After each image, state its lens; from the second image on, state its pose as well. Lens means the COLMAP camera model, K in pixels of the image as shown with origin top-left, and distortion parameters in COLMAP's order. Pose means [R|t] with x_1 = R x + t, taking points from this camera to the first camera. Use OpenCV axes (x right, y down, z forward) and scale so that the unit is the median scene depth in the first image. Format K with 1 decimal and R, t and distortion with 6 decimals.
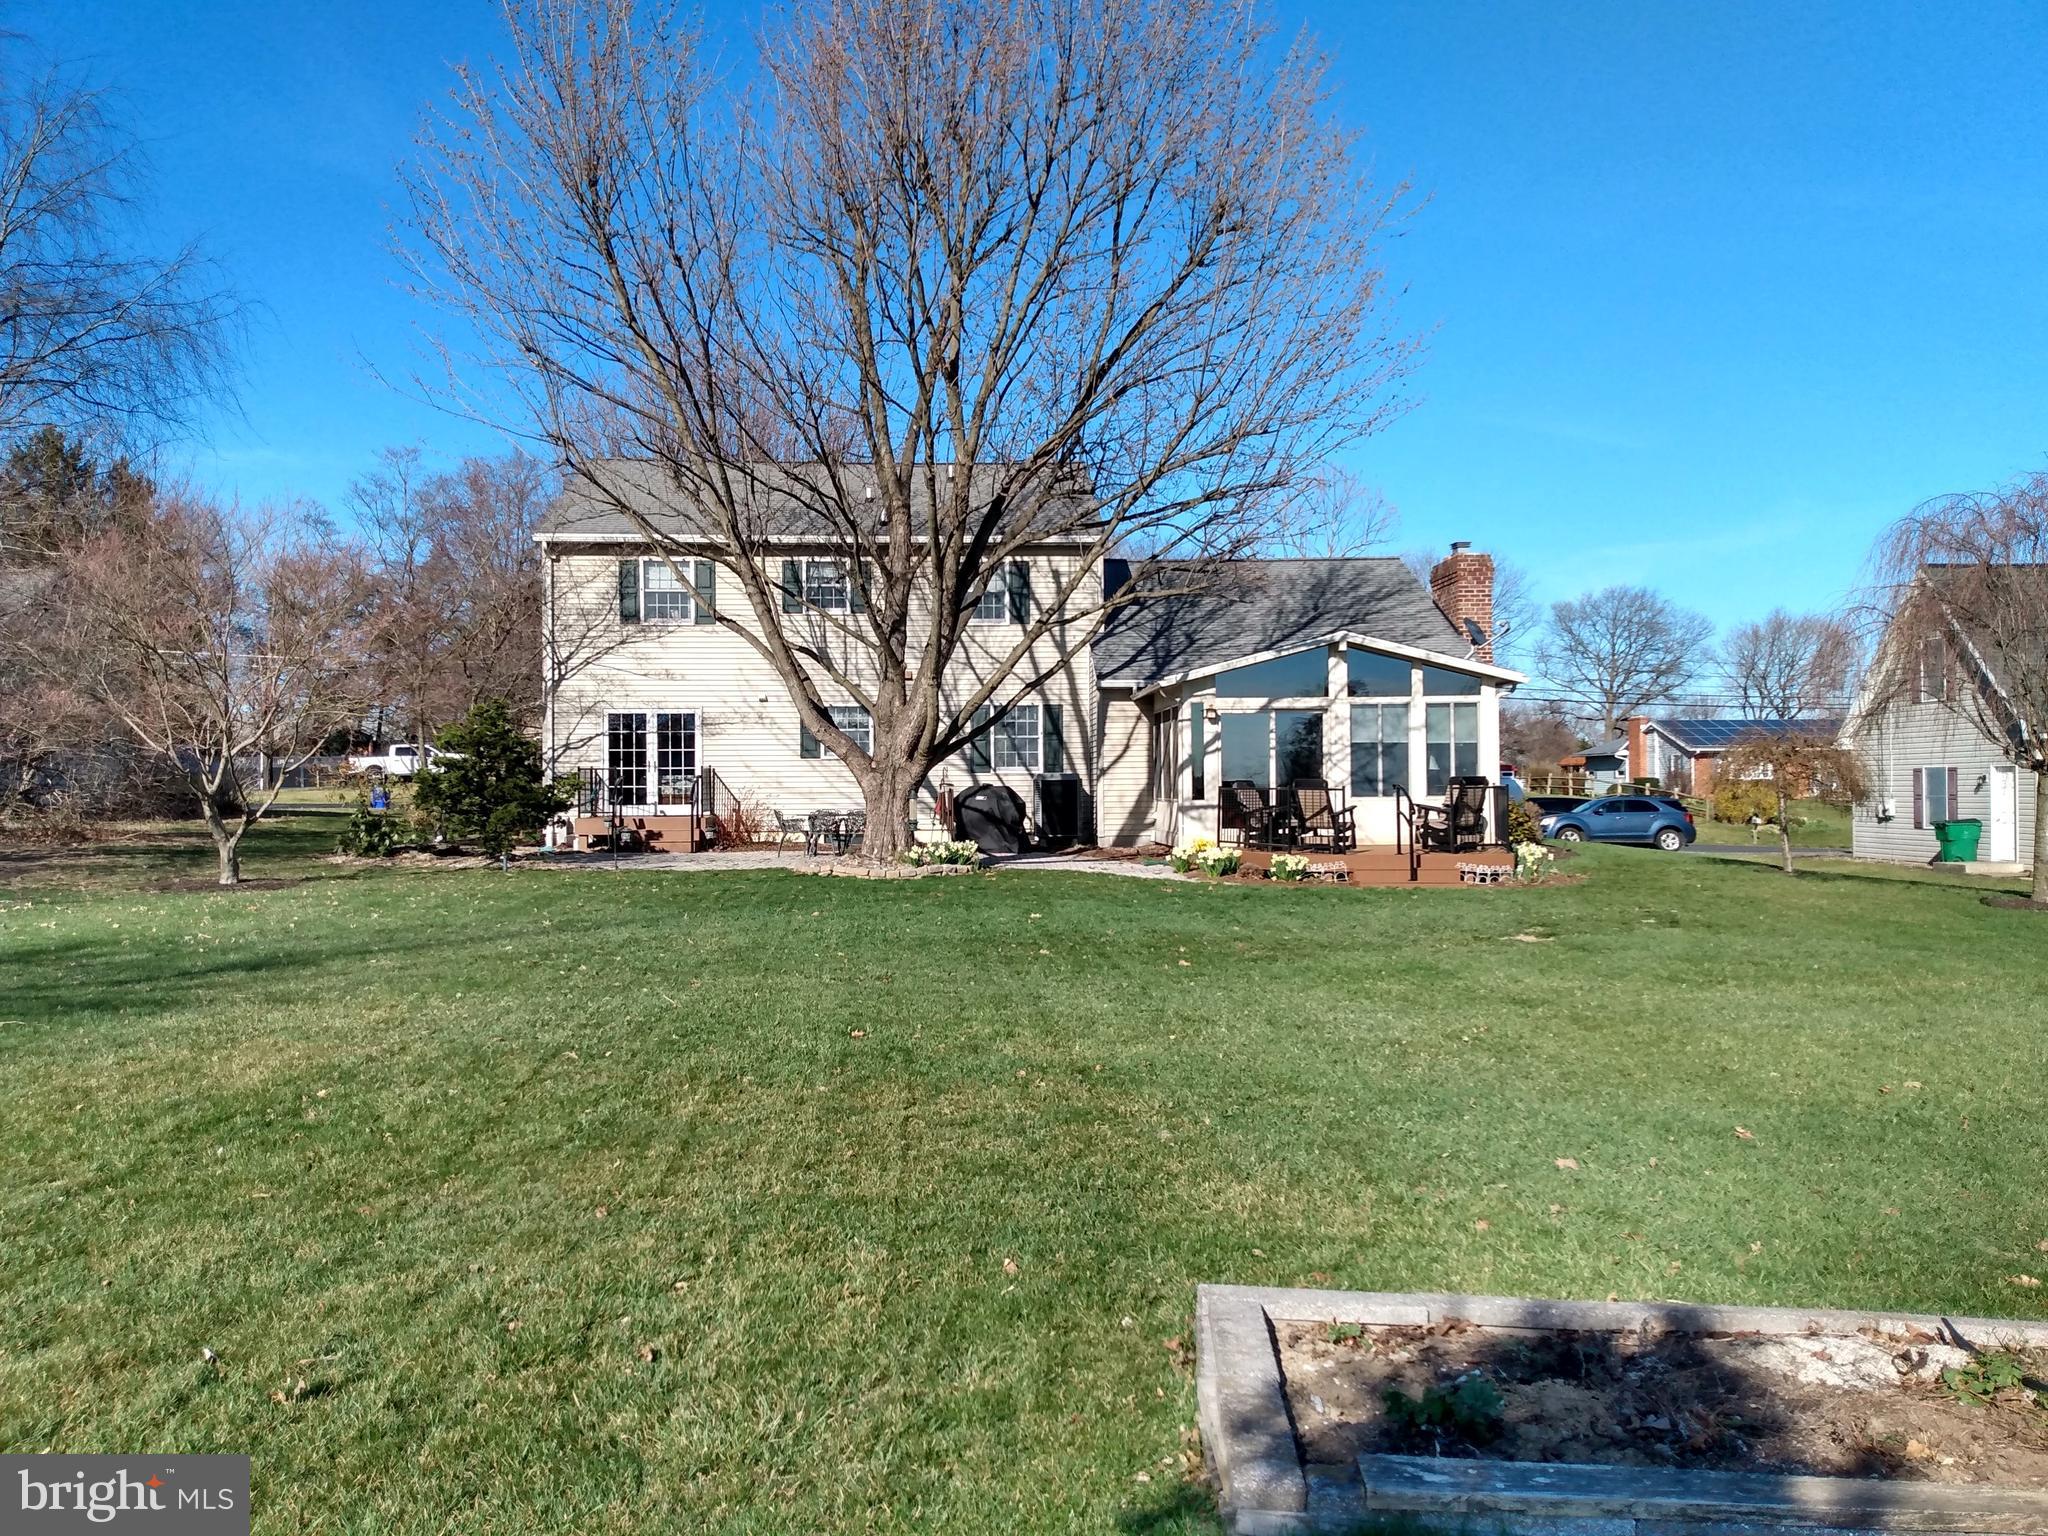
lens RADIAL K [[1583.2, 0, 1005.8], [0, 1583.2, 773.8], [0, 0, 1]] dist [0.040135, -0.074893]
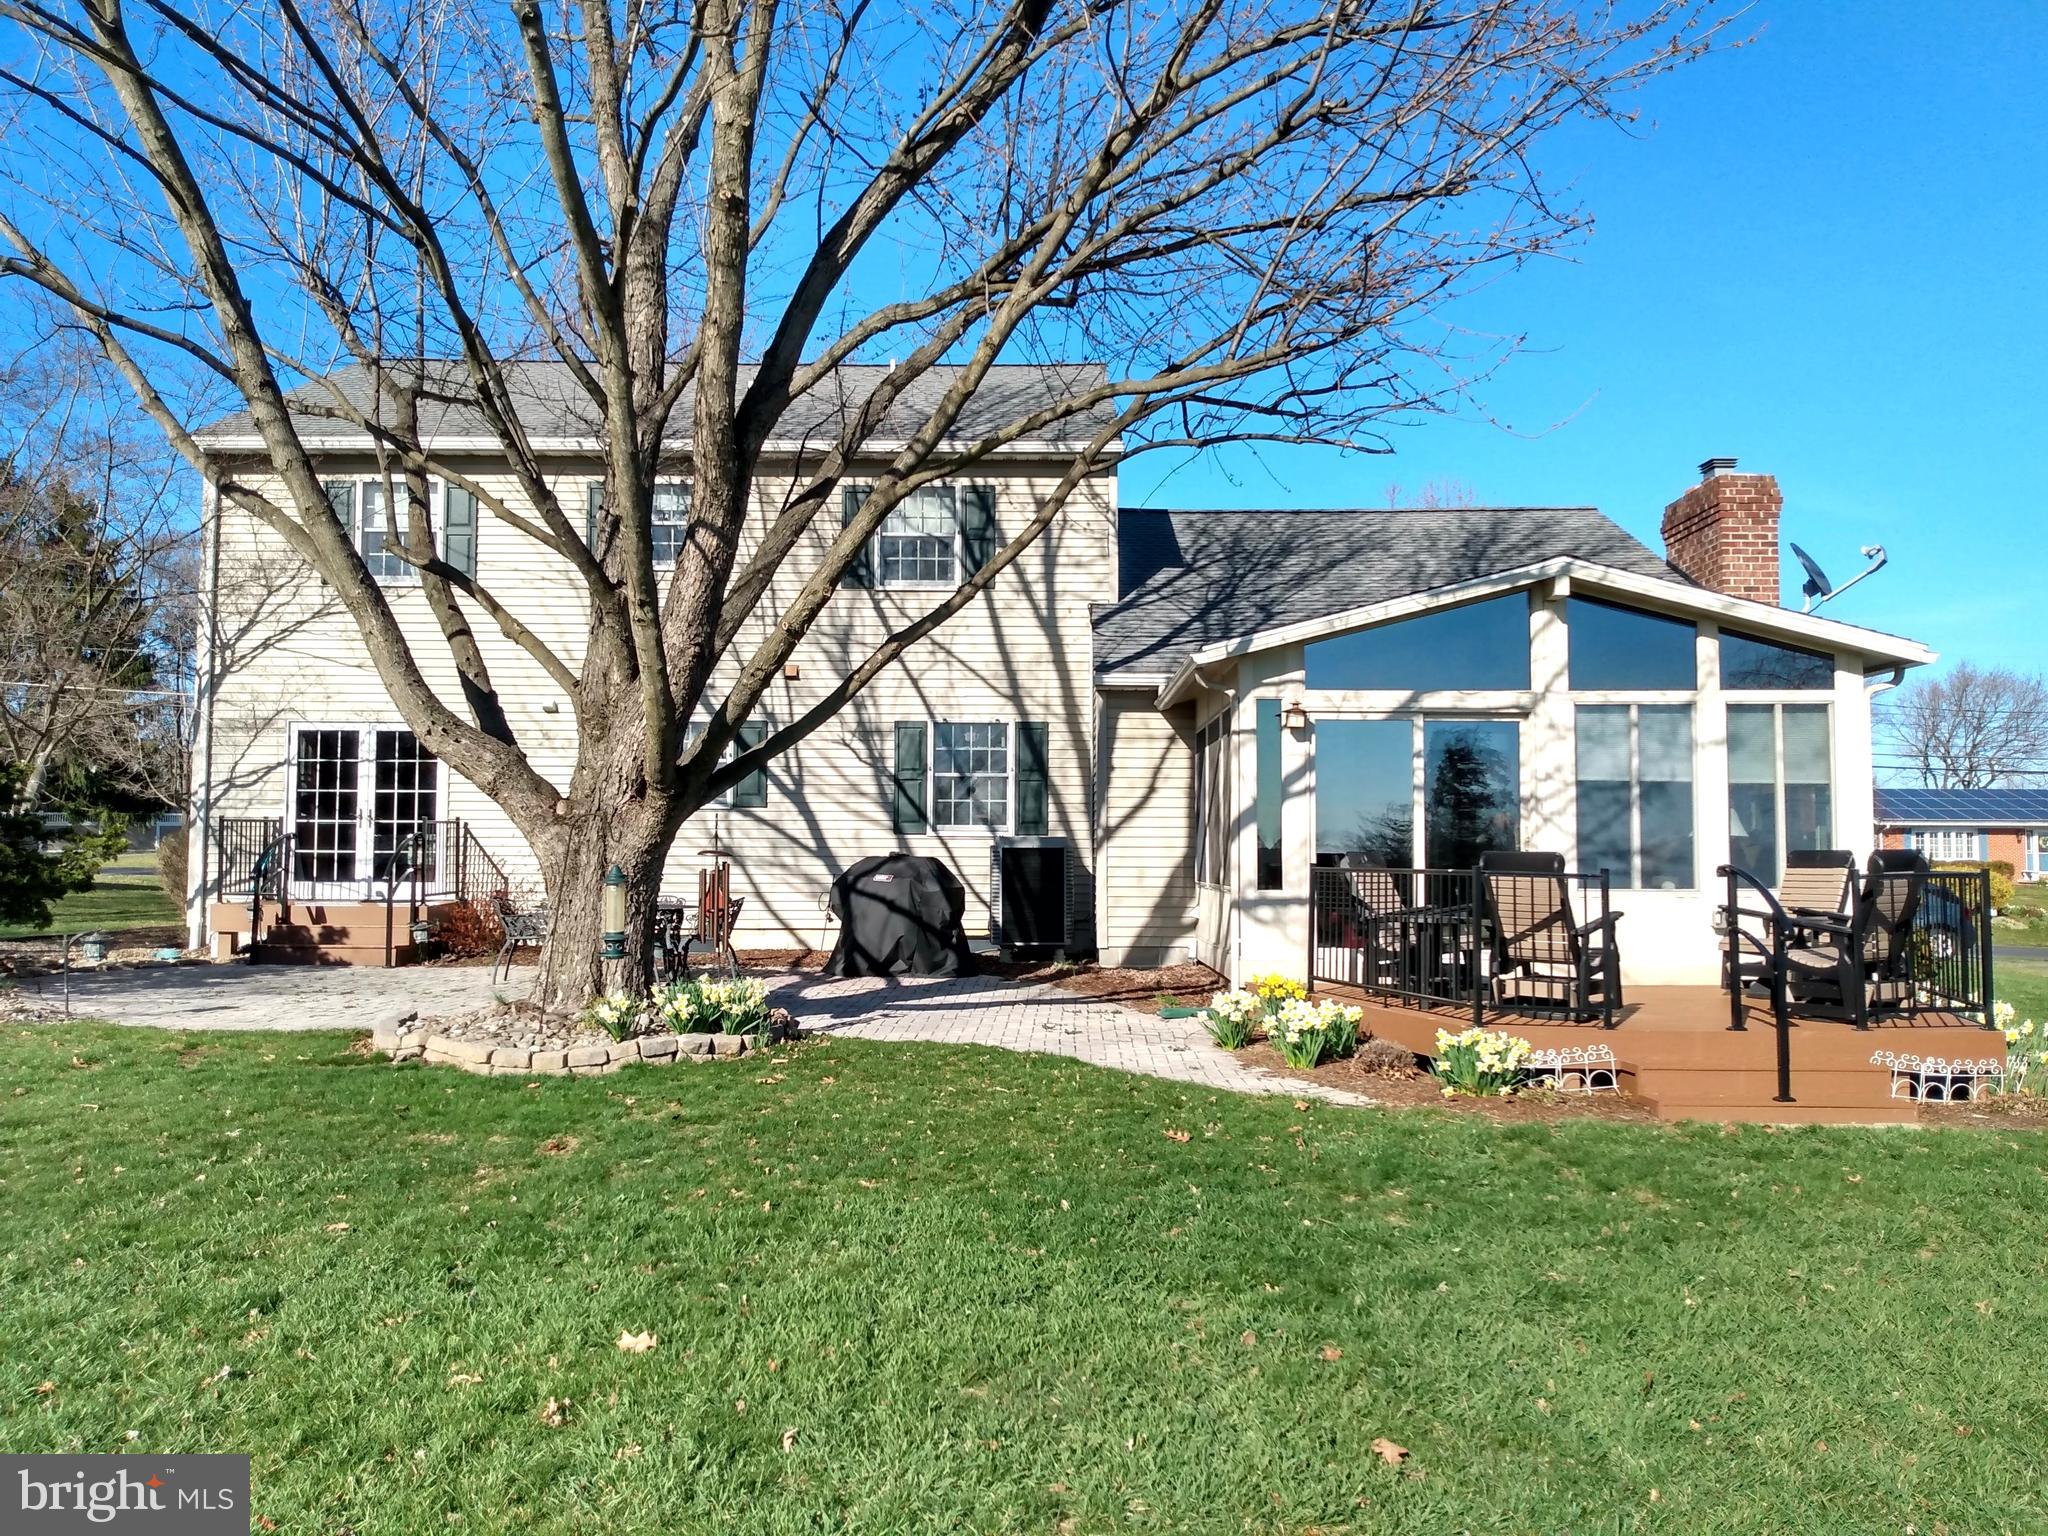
lens RADIAL K [[1583.2, 0, 1016.3], [0, 1583.2, 778.0], [0, 0, 1]] dist [0.040135, -0.074893]
pose [[0.998688, 0.009019, -0.050401, 0.059027], [-0.011053, 0.999129, -0.040228, 0.002099], [0.049994, 0.040732, 0.997919, 0.440977]]
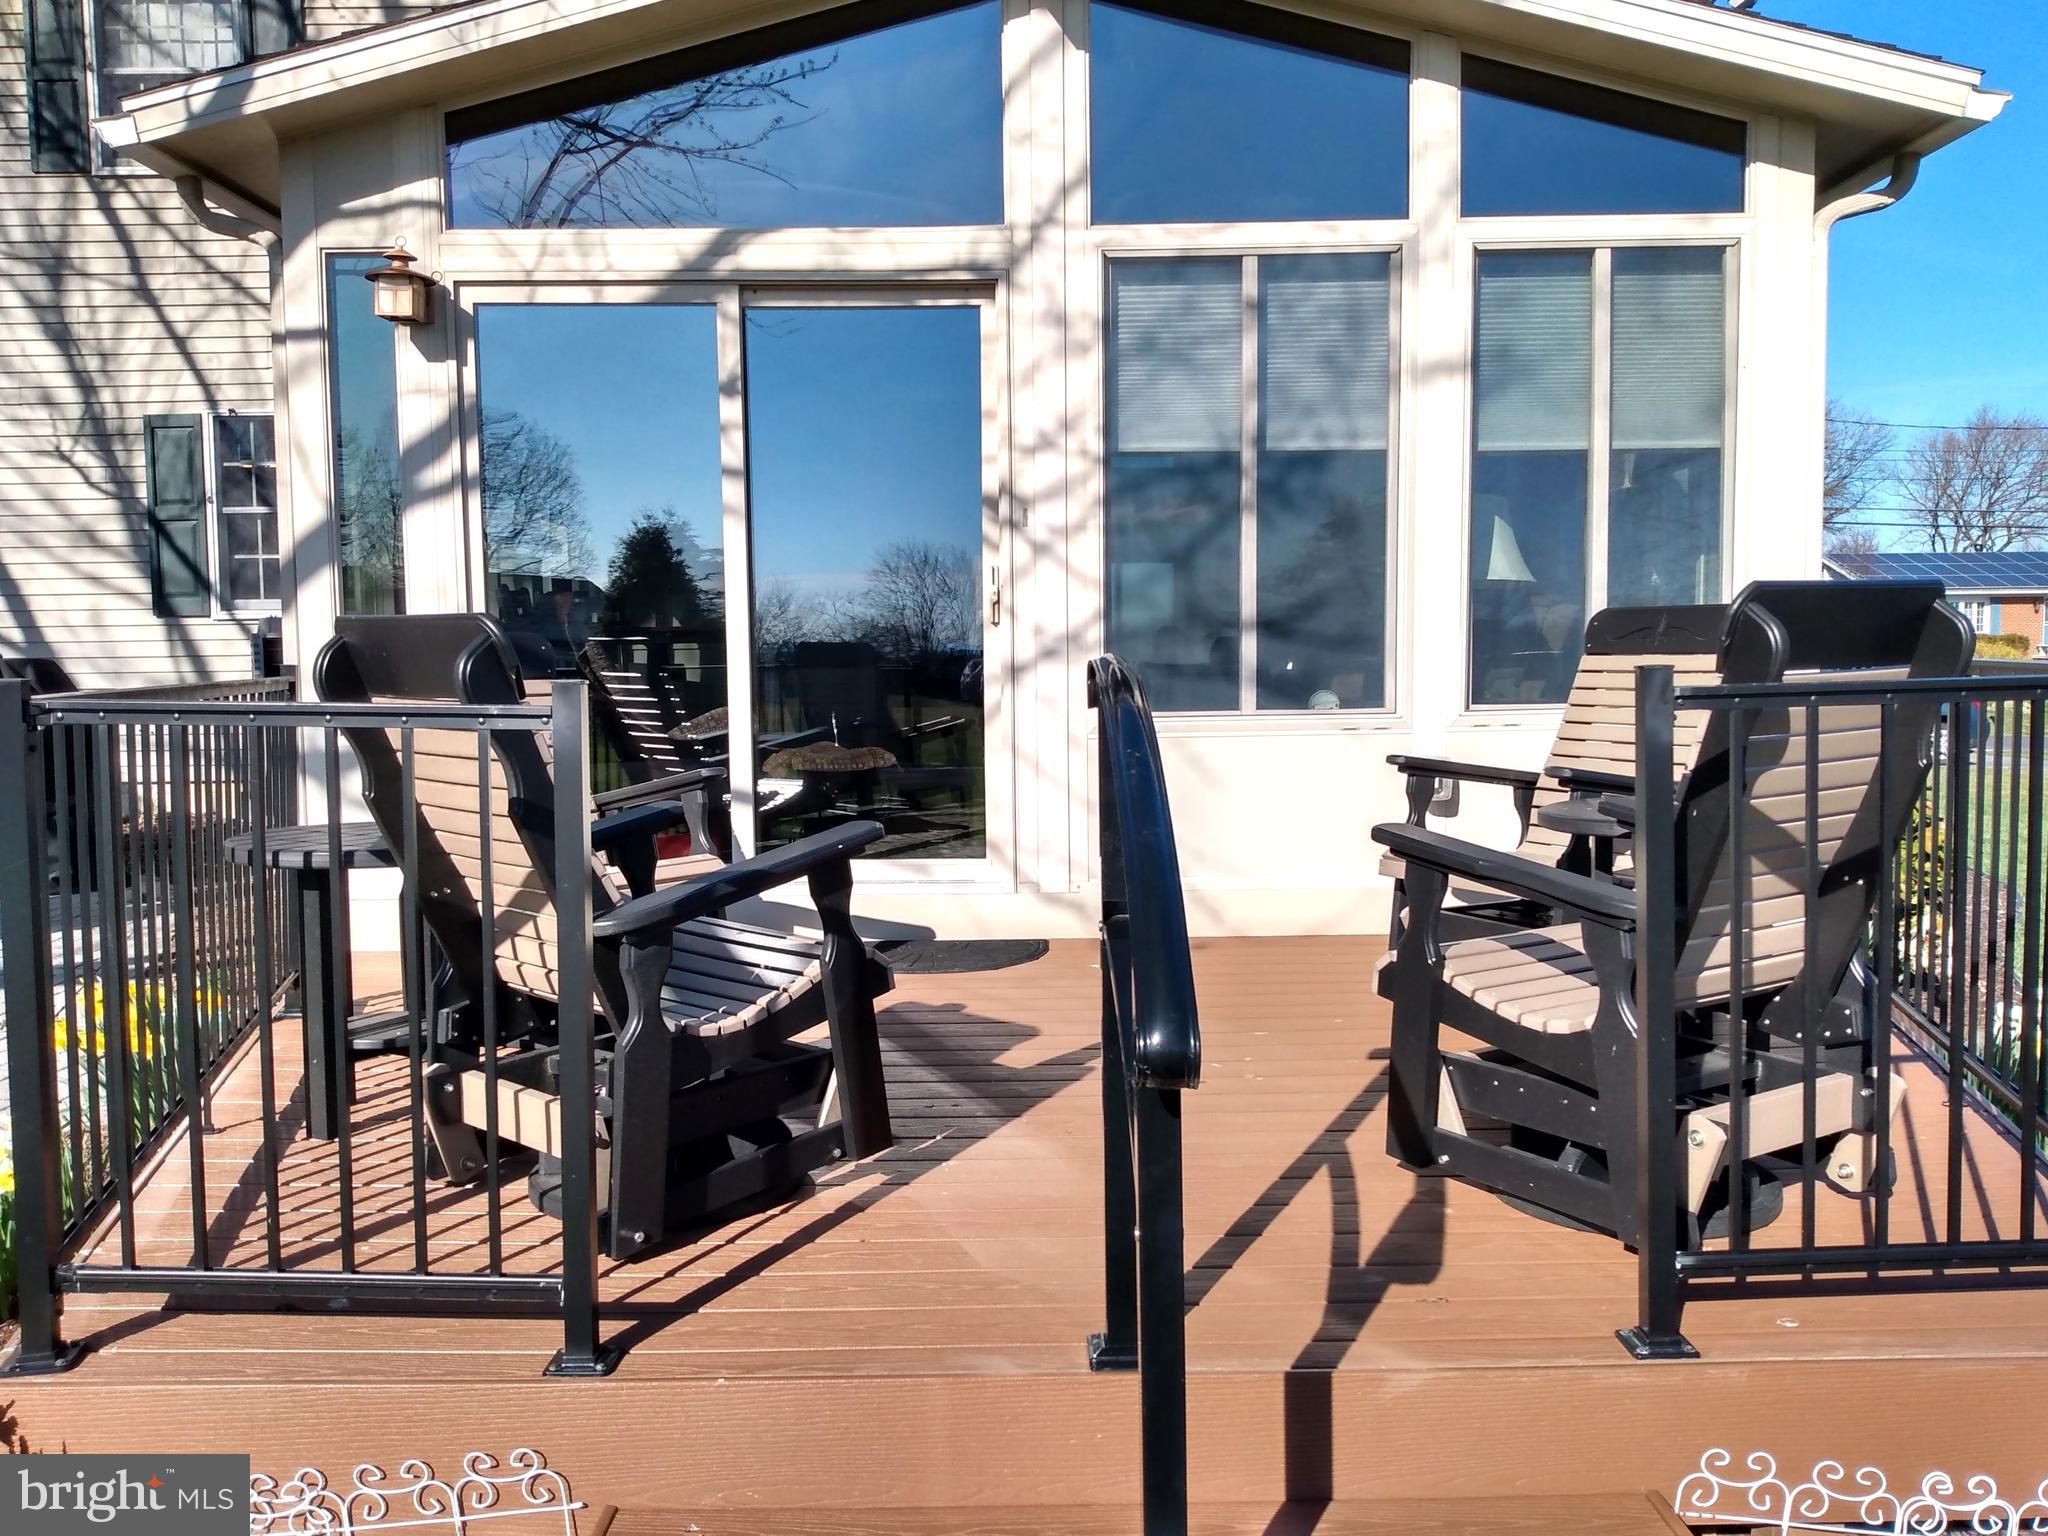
lens RADIAL K [[1583.2, 0, 1059.2], [0, 1583.2, 791.6], [0, 0, 1]] dist [0.040135, -0.074893]
pose [[0.999586, -0.001166, -0.028748, 0.197669], [0.004055, 0.994916, 0.100631, 0.003836], [0.028485, -0.100706, 0.994508, 0.717710]]
